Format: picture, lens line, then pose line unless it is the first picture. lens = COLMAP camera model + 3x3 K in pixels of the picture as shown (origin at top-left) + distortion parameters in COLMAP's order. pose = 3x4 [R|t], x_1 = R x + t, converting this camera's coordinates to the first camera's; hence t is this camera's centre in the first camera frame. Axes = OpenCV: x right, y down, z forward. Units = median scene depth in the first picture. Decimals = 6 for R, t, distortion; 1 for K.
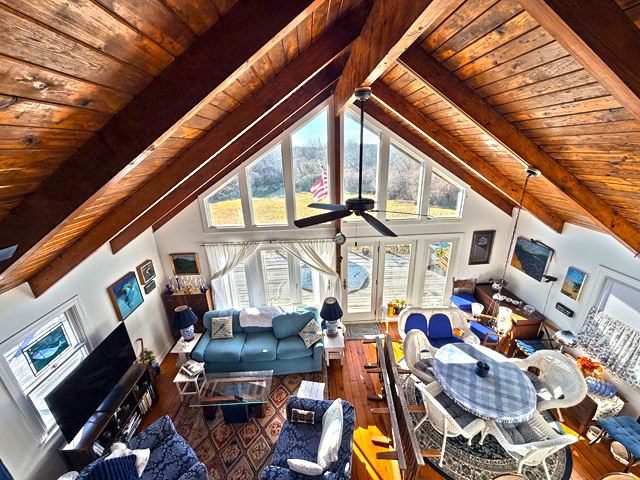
lens RADIAL K [[255.2, 0, 319.9], [0, 255.2, 239.2], [0, 0, 1]] dist [-0.002936, 0.000683]
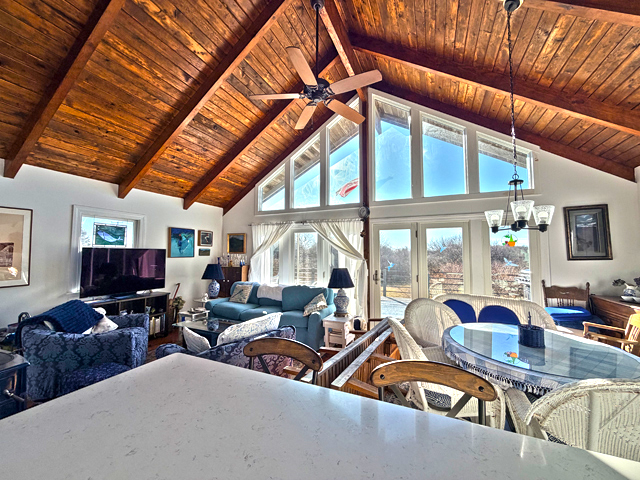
lens RADIAL K [[255.2, 0, 319.5], [0, 255.2, 239.8], [0, 0, 1]] dist [-0.002936, 0.000683]
pose [[0.890332, -0.002093, -0.455307, 0.347859], [-0.173711, 0.922789, -0.343925, 0.426831], [0.420872, 0.385300, 0.821225, 0.198342]]
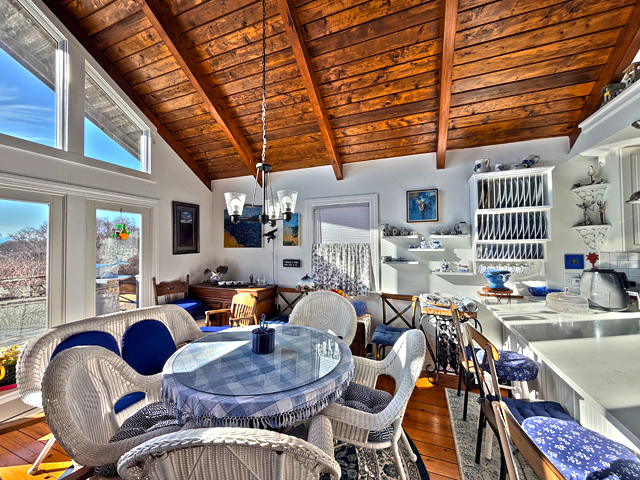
lens RADIAL K [[255.2, 0, 316.5], [0, 255.2, 239.1], [0, 0, 1]] dist [-0.002936, 0.000683]
pose [[0.416404, 0.041354, 0.908239, 0.156935], [0.305864, 0.934367, -0.182774, 0.325848], [-0.856186, 0.353905, 0.376425, 0.472761]]
